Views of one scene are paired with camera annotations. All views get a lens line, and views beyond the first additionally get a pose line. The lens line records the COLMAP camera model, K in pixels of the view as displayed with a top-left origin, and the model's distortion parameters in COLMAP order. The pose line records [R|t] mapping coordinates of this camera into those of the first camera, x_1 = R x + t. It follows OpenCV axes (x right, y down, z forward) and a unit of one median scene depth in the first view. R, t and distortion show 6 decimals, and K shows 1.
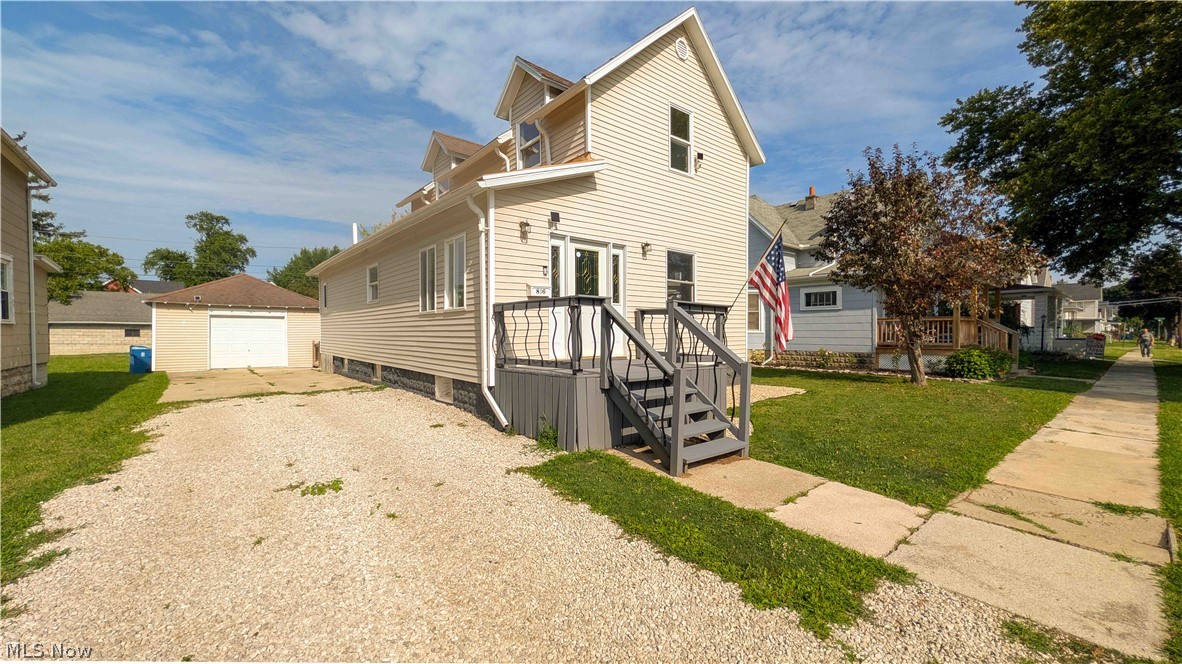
lens RADIAL K [[485.9, 0, 591.0], [0, 485.9, 332.0], [0, 0, 1]] dist [0.016624, 0.000005]
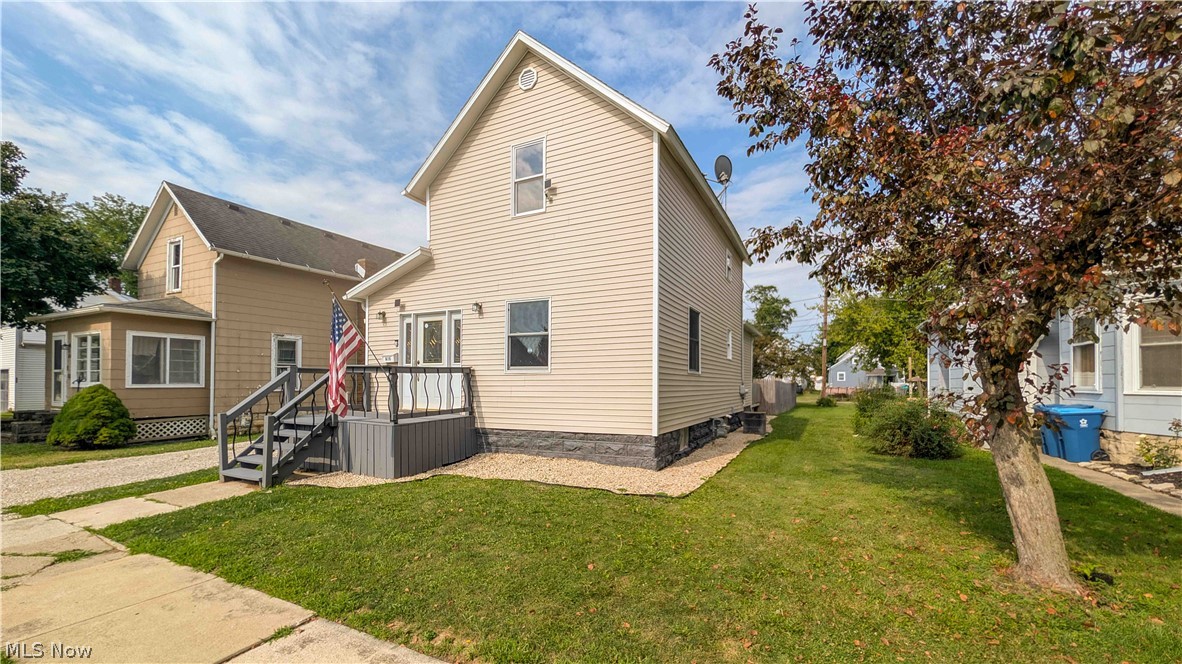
lens RADIAL K [[479.8, 0, 590.2], [0, 479.8, 378.5], [0, 0, 1]] dist [-0.003543, -0.000307]
pose [[0.375170, 0.000172, -0.926956, 1.067437], [-0.002111, 0.999998, -0.000669, -0.021159], [0.926953, 0.002208, 0.375170, 0.783737]]
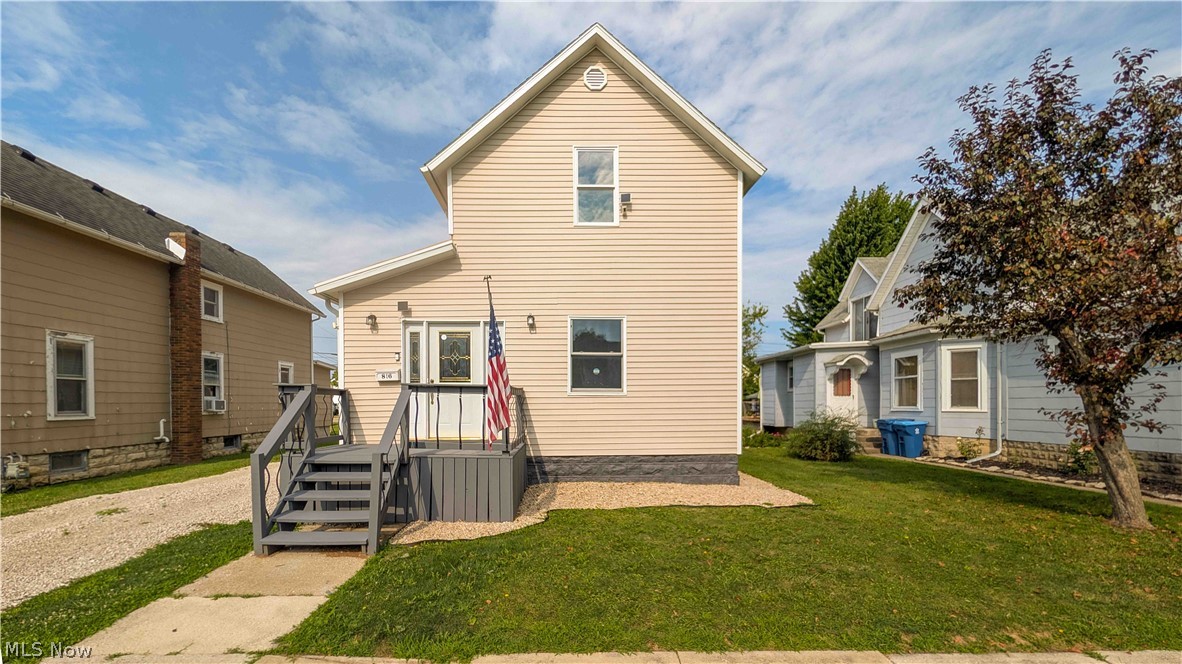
lens RADIAL K [[482.8, 0, 571.3], [0, 482.8, 413.8], [0, 0, 1]] dist [-0.011078, -0.000120]
pose [[0.765210, 0.020143, -0.643466, 0.706332], [-0.003093, 0.999614, 0.027614, -0.022554], [0.643774, -0.019141, 0.764976, 0.330745]]
